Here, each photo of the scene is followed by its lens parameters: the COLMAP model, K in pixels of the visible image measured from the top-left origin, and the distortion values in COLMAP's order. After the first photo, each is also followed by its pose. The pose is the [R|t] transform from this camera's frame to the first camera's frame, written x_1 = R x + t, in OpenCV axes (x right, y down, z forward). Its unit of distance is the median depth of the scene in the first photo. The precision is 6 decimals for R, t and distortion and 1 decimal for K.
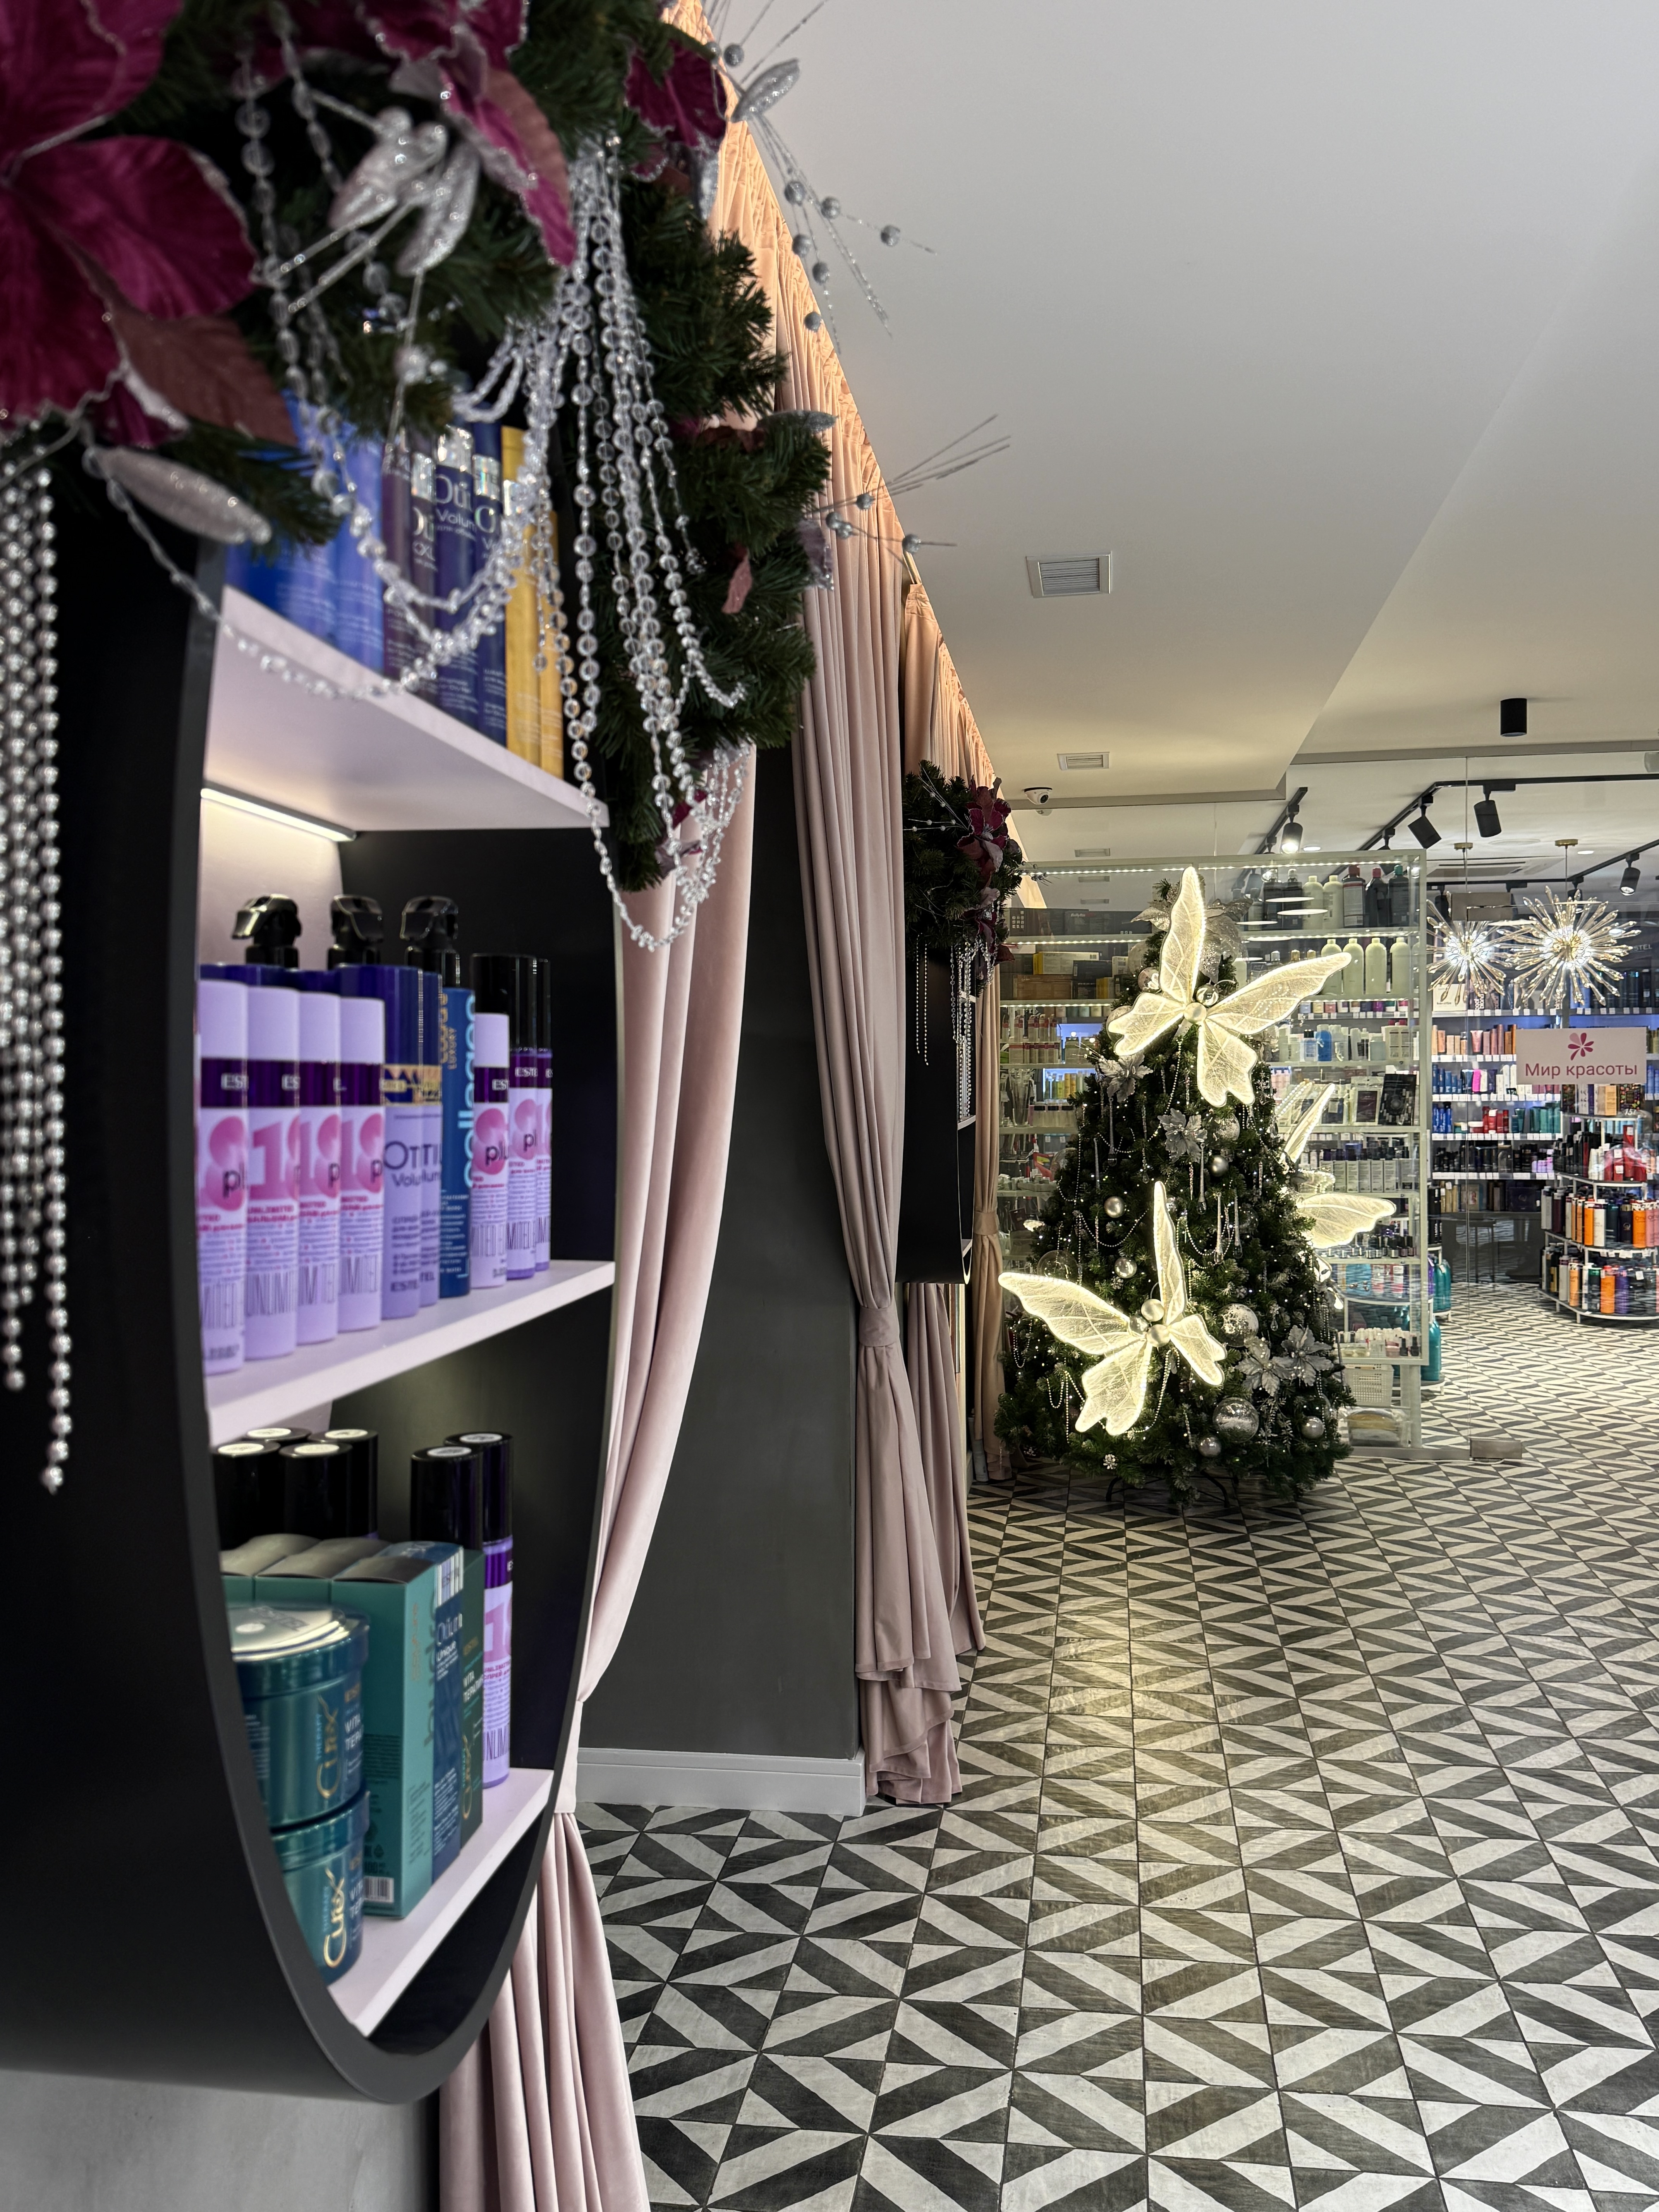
lens RADIAL K [[1856.8, 0, 829.5], [0, 1856.8, 1106.0], [0, 0, 1]] dist [0.174455, 0.001778]
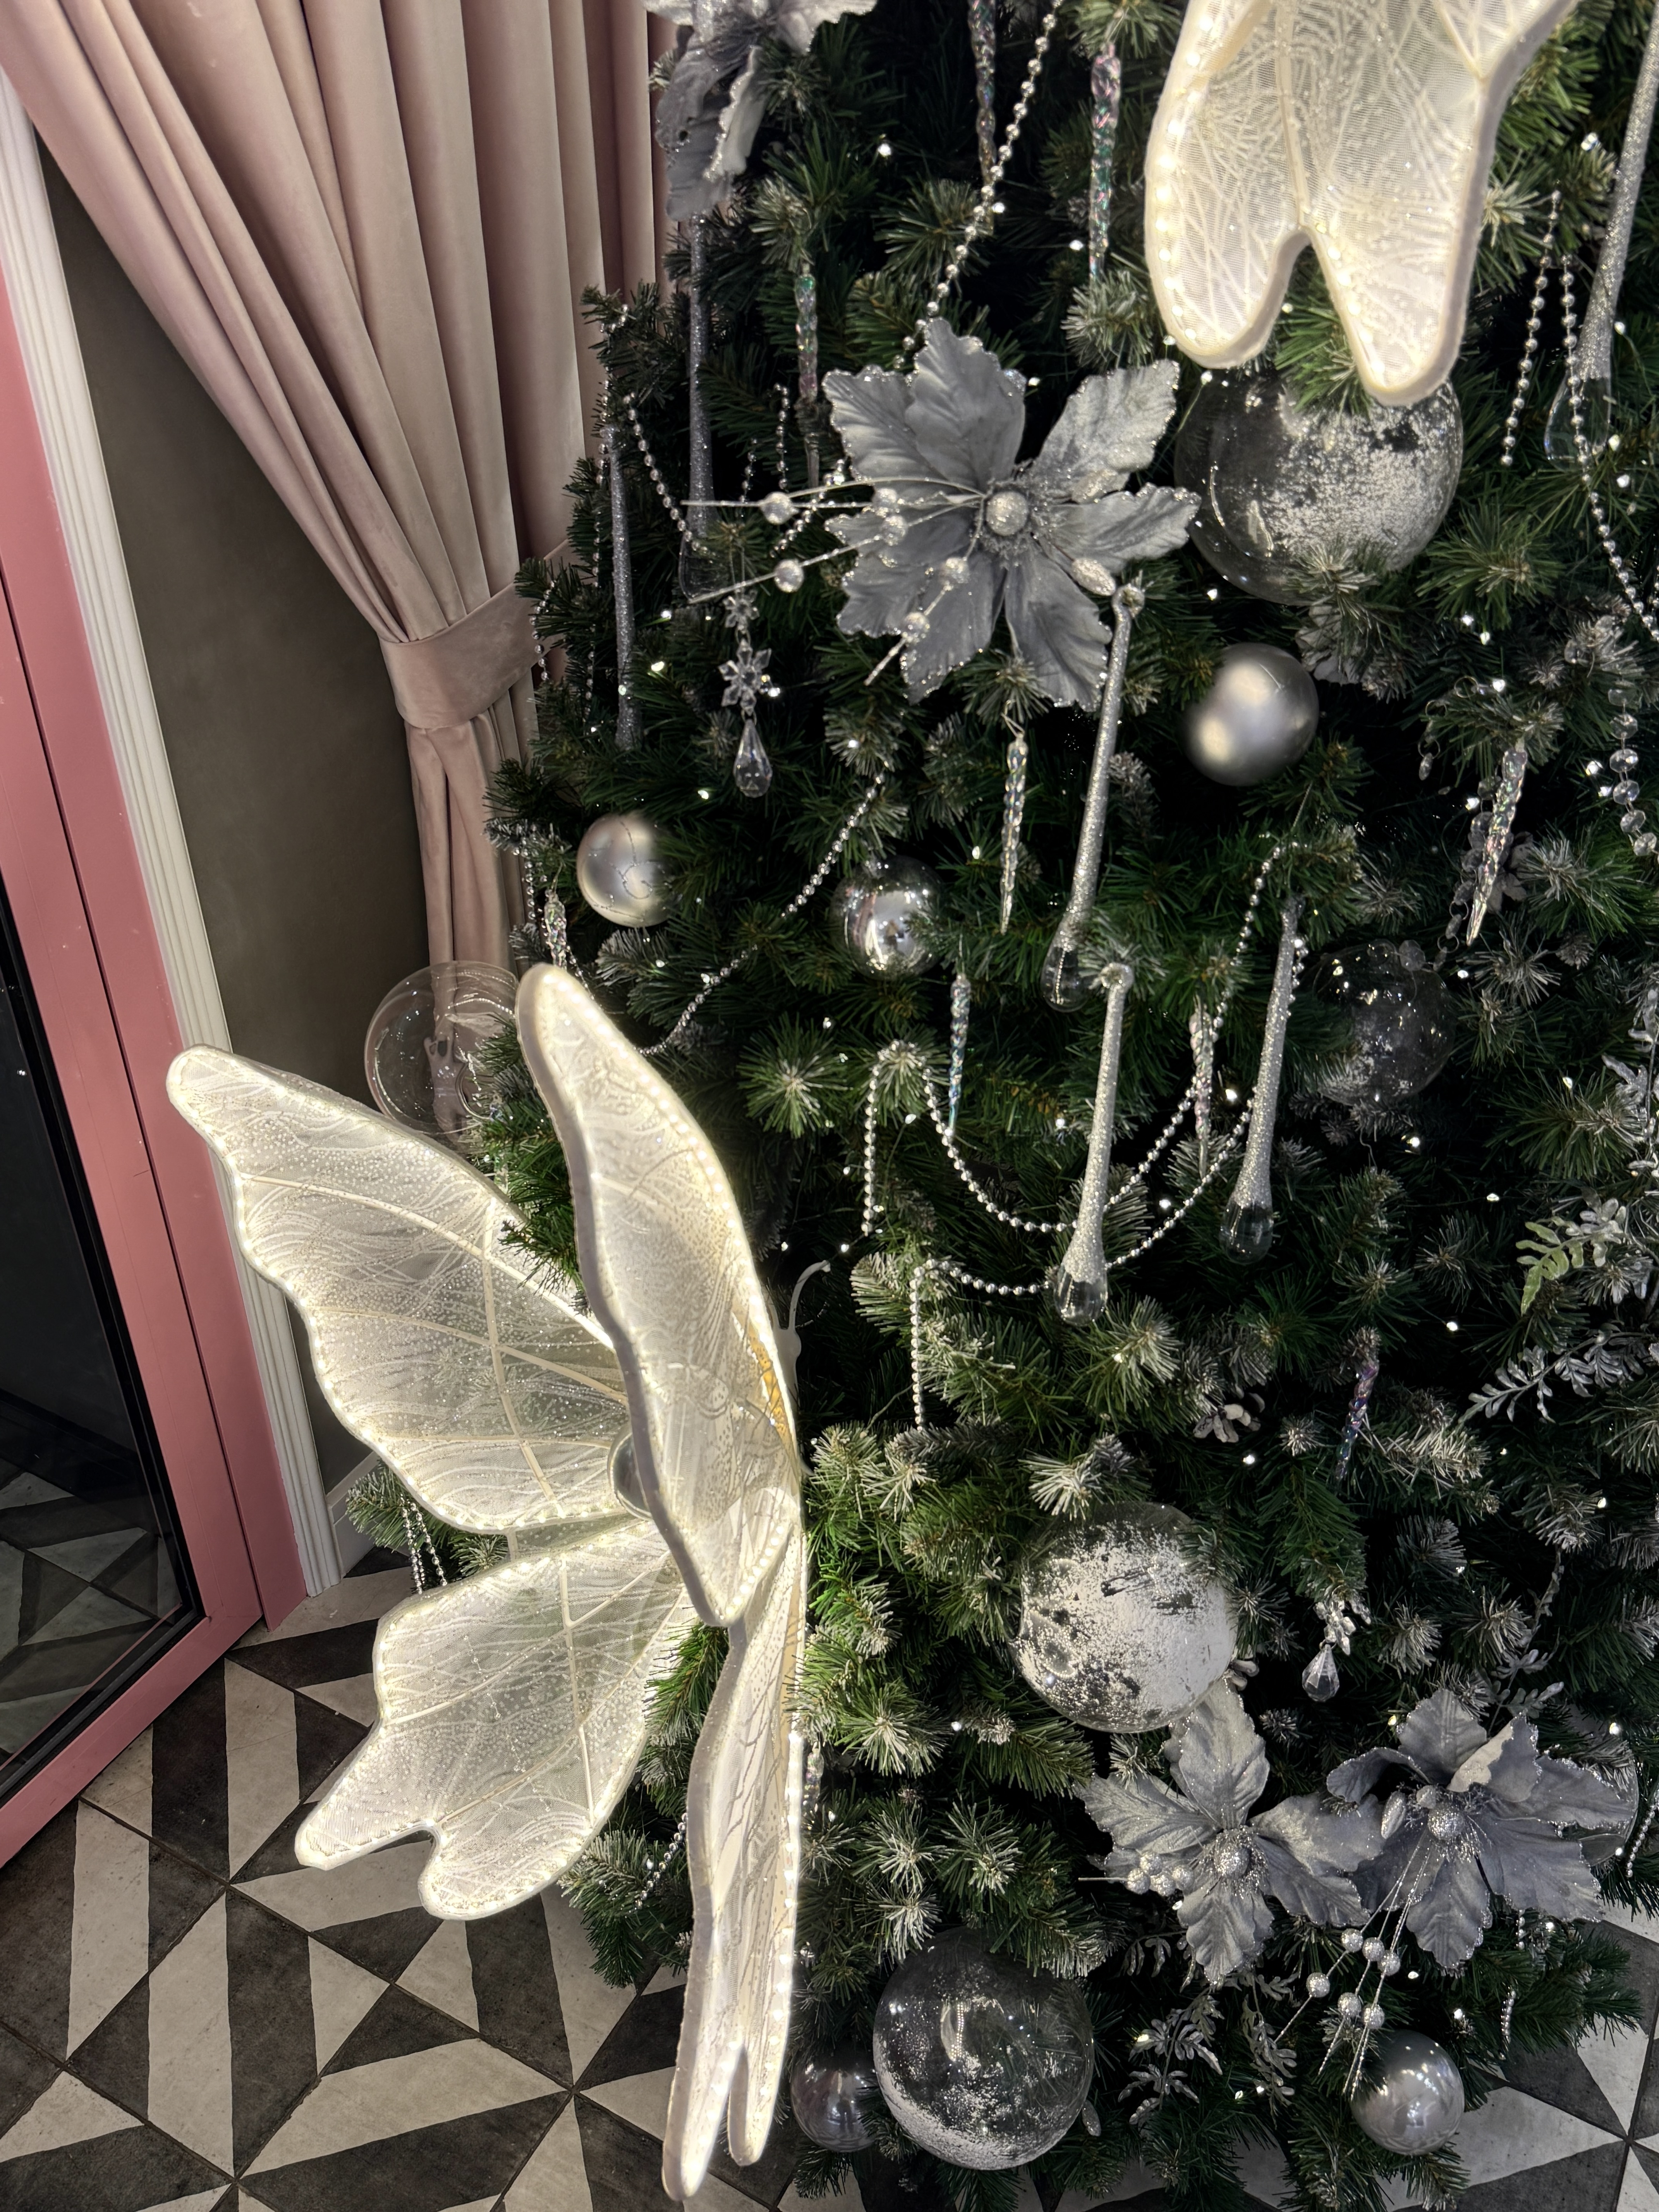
lens RADIAL K [[1912.8, 0, 831.4], [0, 1912.8, 1129.4], [0, 0, 1]] dist [0.153363, -0.297176]
pose [[0.933495, 0.212844, -0.288591, 0.231392], [-0.015972, 0.828673, 0.559505, -0.030274], [0.358235, -0.517685, 0.776962, 0.849934]]
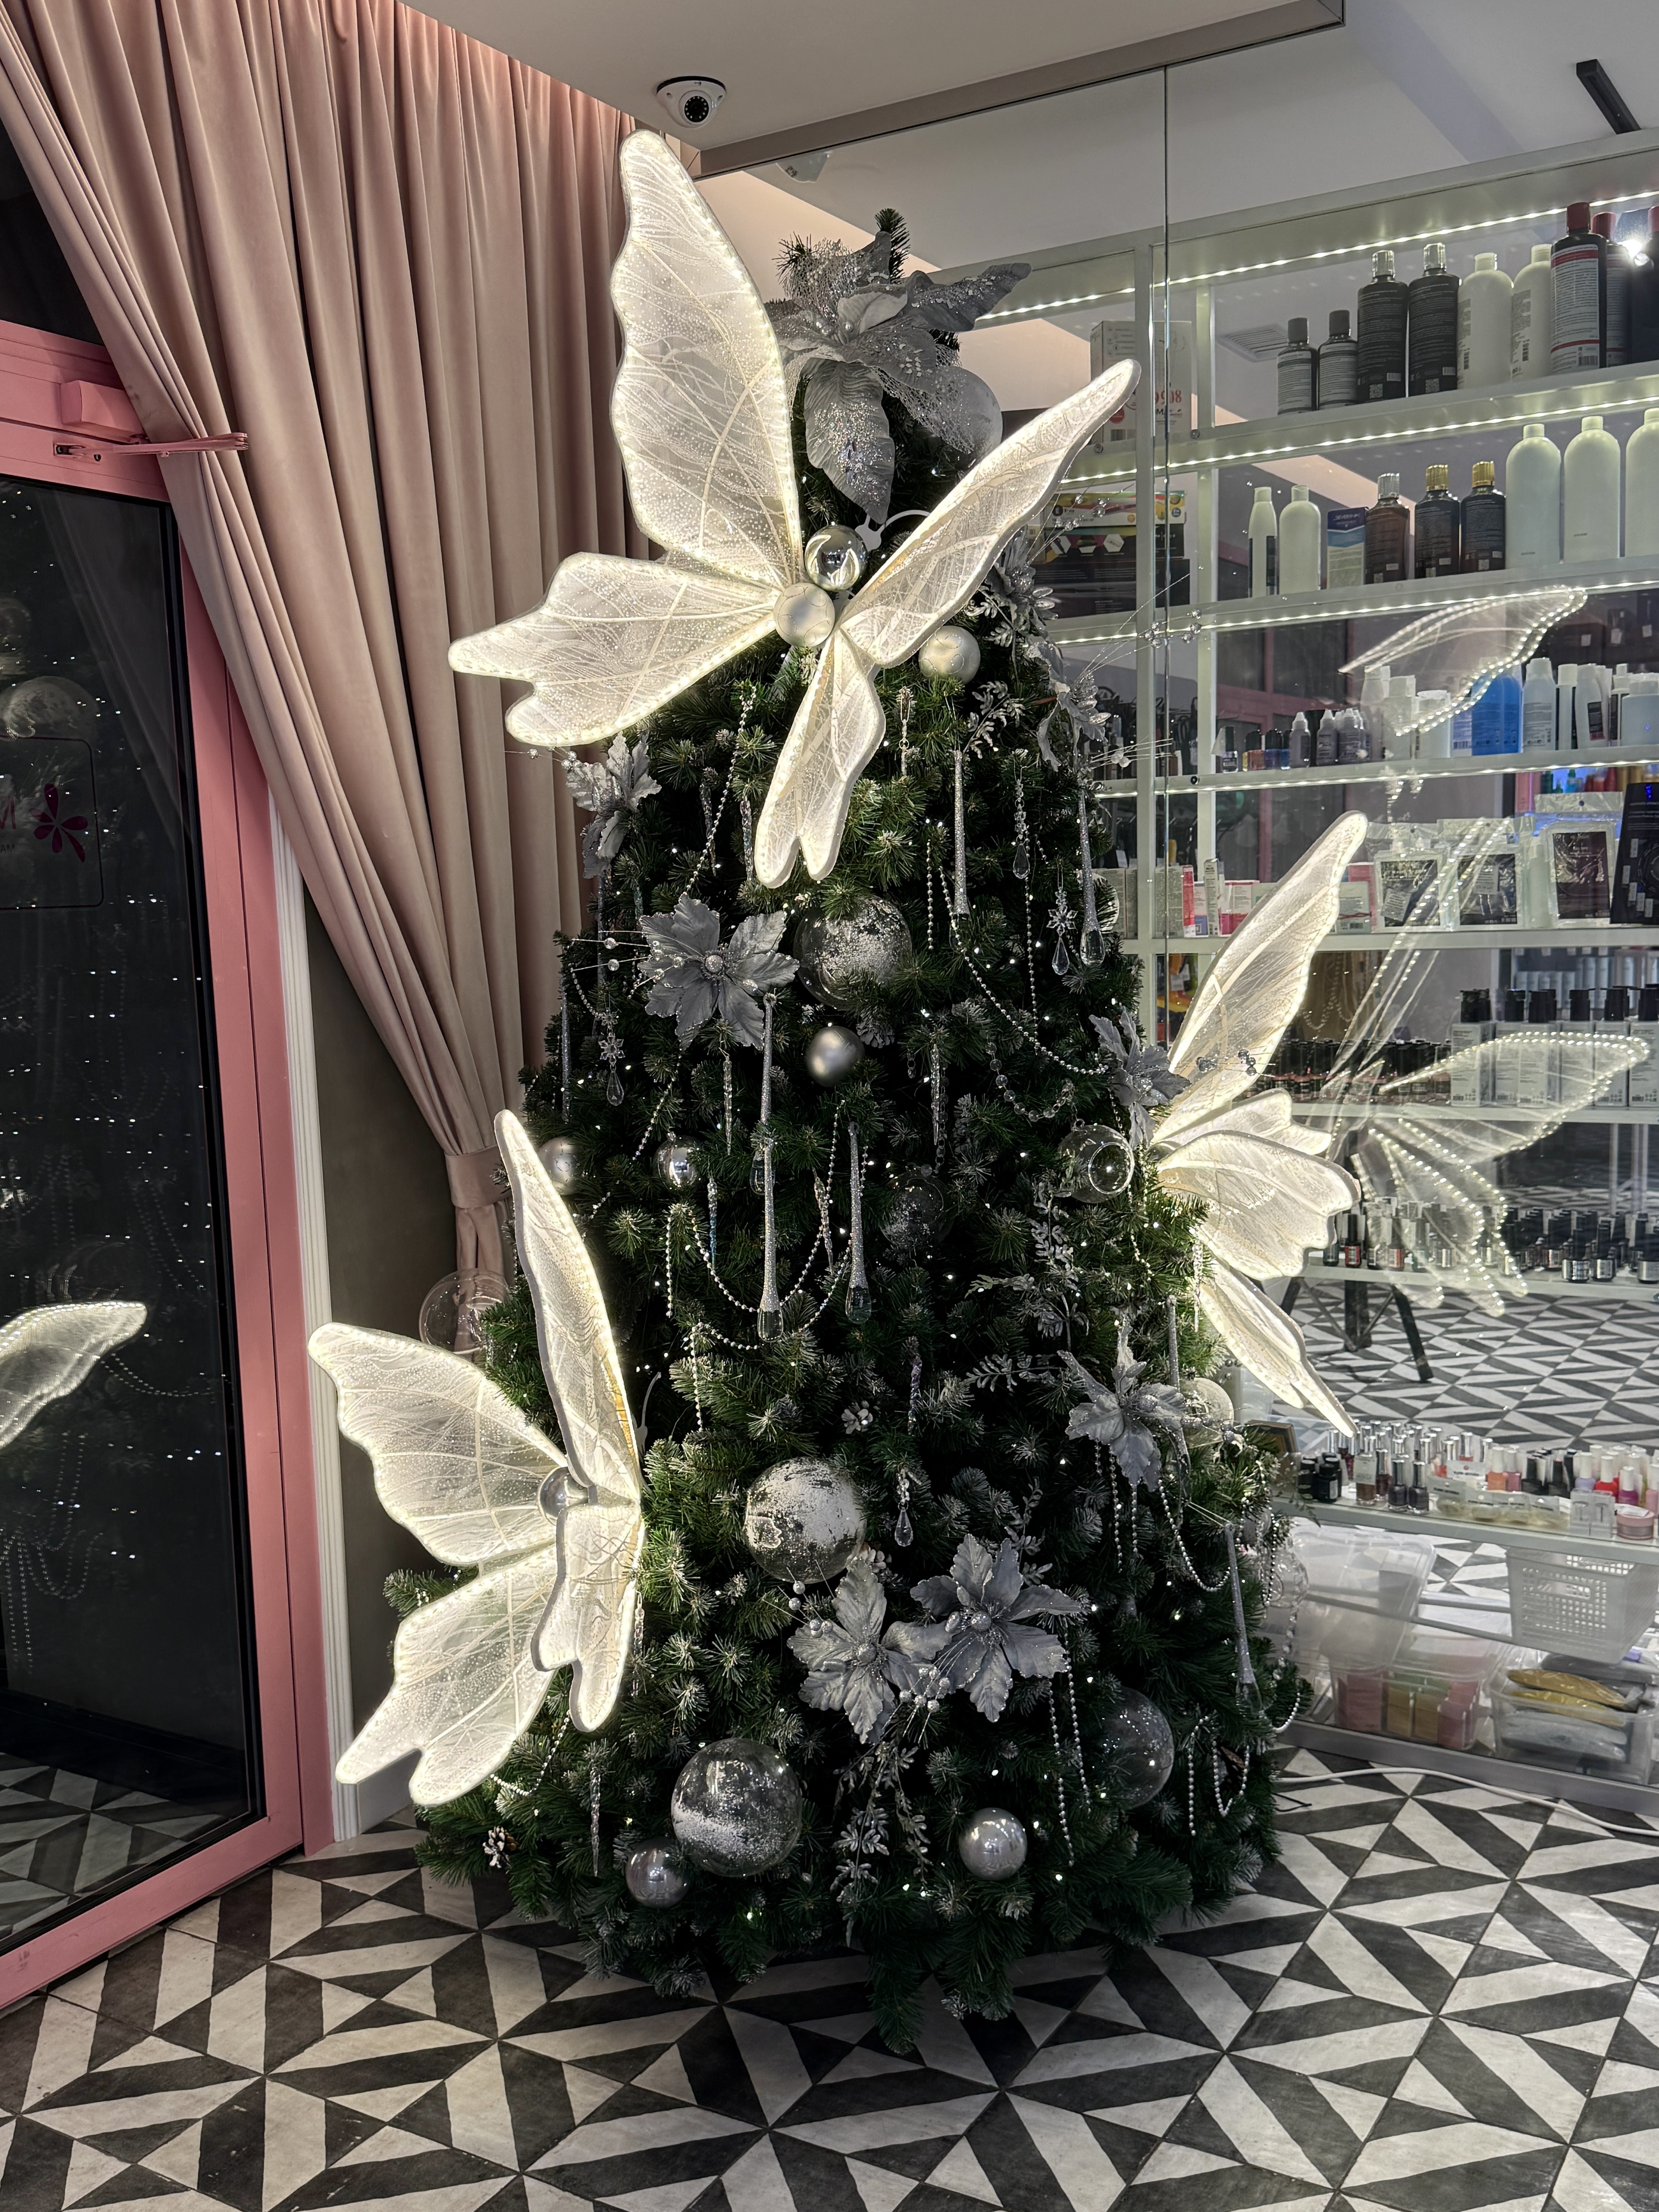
lens RADIAL K [[2092.3, 0, 824.5], [0, 2092.3, 1156.7], [0, 0, 1]] dist [0.187239, -0.413229]
pose [[0.920901, 0.032254, -0.388461, 0.362863], [0.014430, 0.993067, 0.116664, 0.004621], [0.389530, -0.113042, 0.914050, 0.642436]]
